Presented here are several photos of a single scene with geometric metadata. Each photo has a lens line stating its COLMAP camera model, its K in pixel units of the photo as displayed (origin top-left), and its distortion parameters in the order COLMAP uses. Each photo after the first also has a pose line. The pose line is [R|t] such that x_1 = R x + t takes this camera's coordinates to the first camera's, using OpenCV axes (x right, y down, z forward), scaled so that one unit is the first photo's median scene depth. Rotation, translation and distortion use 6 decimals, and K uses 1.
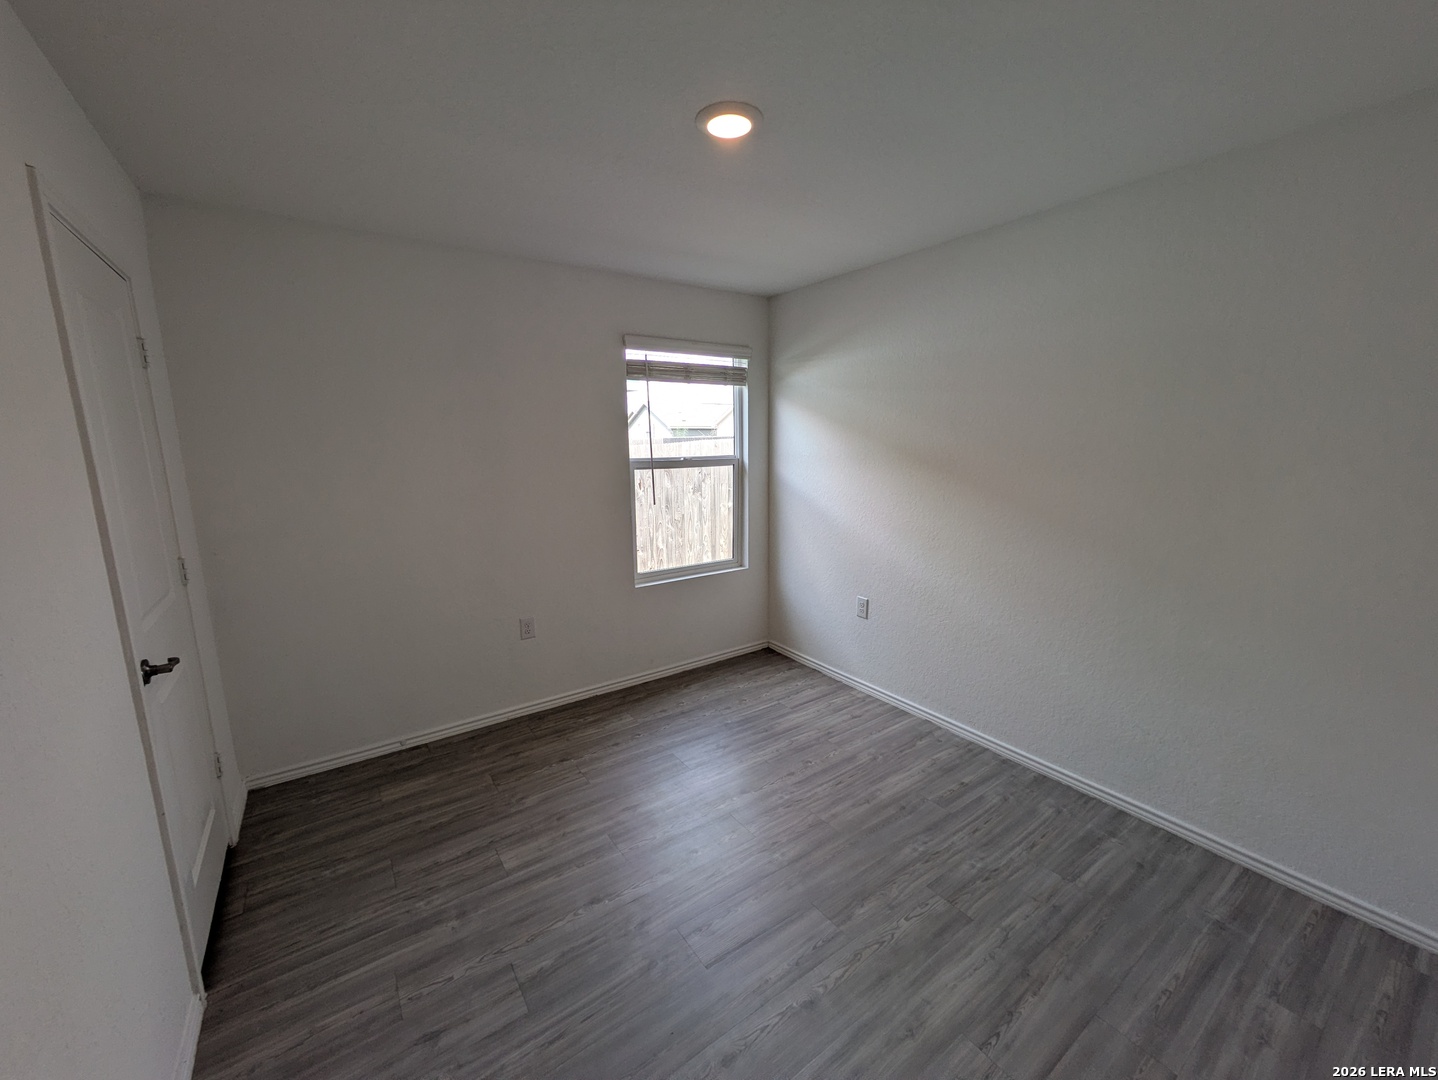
lens RADIAL K [[566.4, 0, 718.0], [0, 566.4, 537.6], [0, 0, 1]] dist [0.001172, 0.000400]
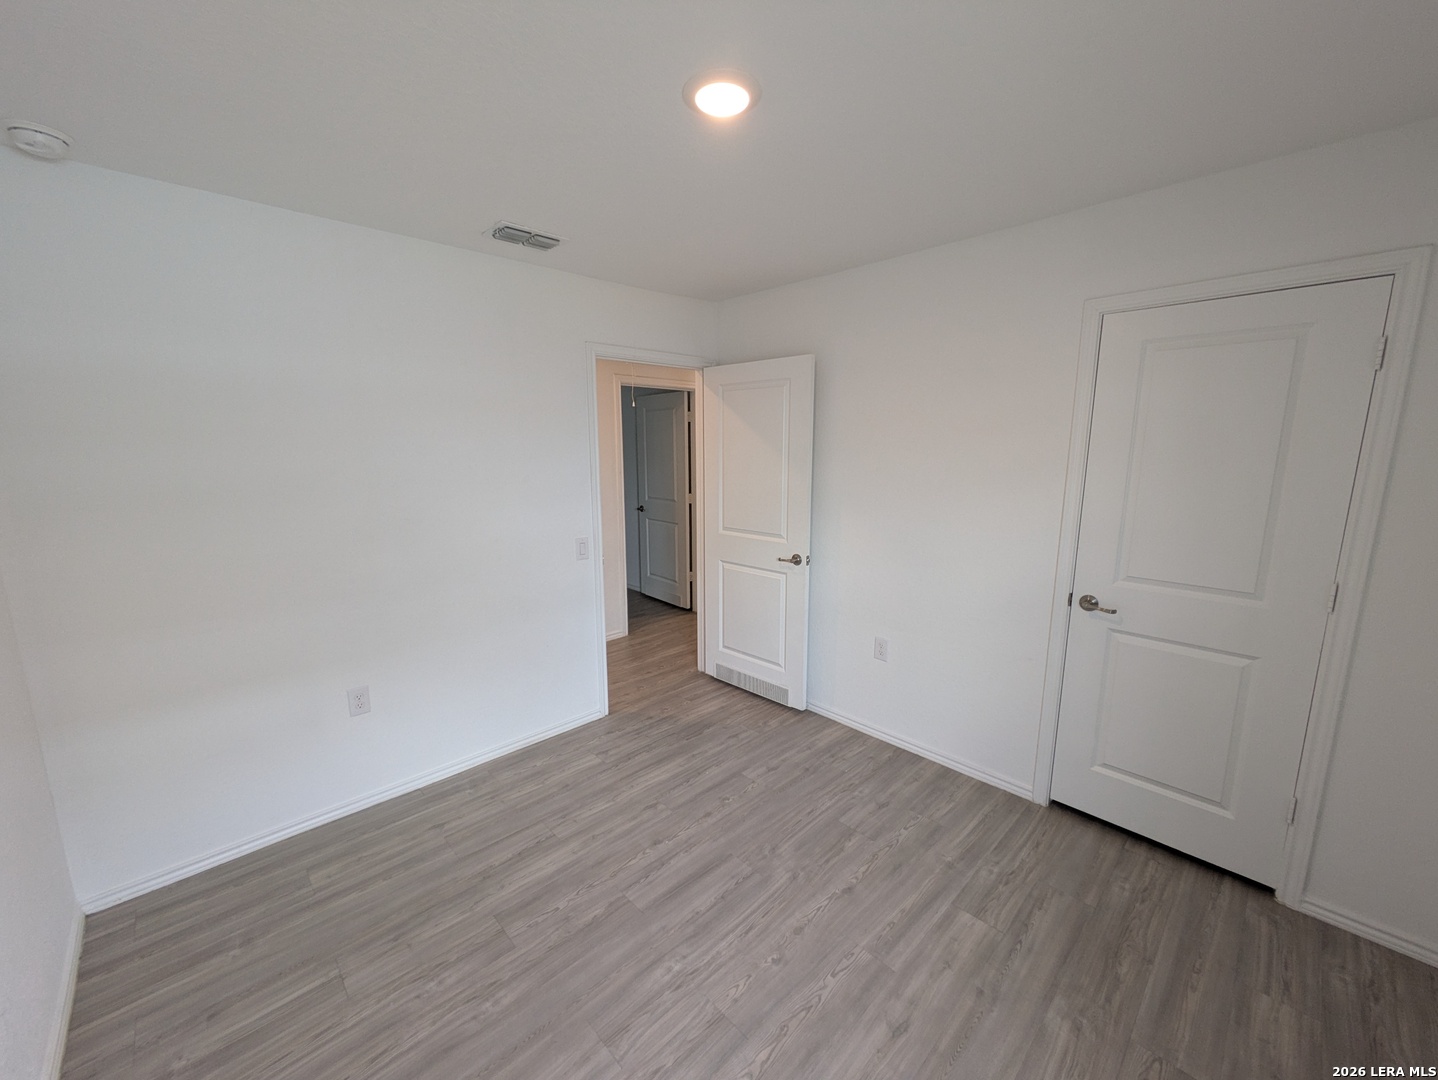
lens RADIAL K [[566.4, 0, 718.0], [0, 566.4, 537.6], [0, 0, 1]] dist [0.001172, 0.000400]
pose [[-0.987778, 0.040192, -0.150599, 0.155815], [-0.011948, 0.943817, 0.330252, -0.328987], [0.155411, 0.328015, -0.931801, 1.710890]]
